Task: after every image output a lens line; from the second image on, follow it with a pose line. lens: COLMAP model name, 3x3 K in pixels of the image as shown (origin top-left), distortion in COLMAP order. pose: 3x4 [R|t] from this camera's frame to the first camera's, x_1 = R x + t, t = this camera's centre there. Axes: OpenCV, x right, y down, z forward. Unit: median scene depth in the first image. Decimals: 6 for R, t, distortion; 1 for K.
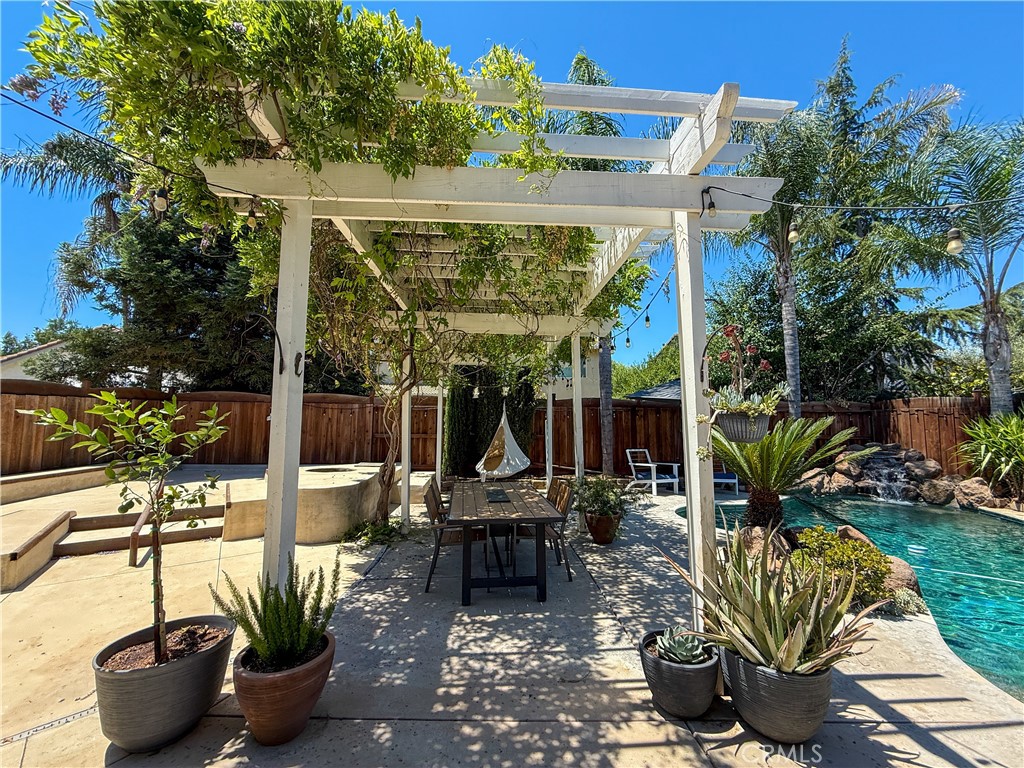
lens RADIAL K [[408.4, 0, 508.8], [0, 408.4, 384.4], [0, 0, 1]] dist [0.002416, 0.000802]
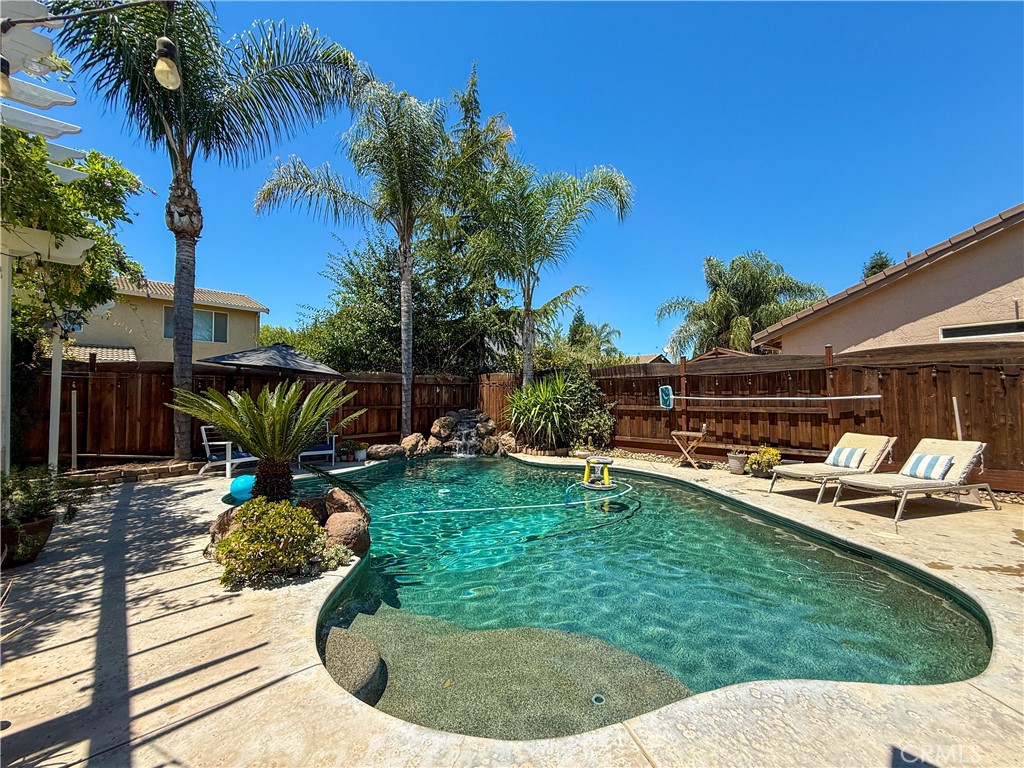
lens RADIAL K [[408.4, 0, 508.8], [0, 408.4, 384.4], [0, 0, 1]] dist [0.002416, 0.000802]
pose [[0.767406, 0.009404, 0.641093, 0.239600], [-0.046563, 0.998070, 0.041097, 0.014797], [-0.639469, -0.061389, 0.766362, -0.009141]]
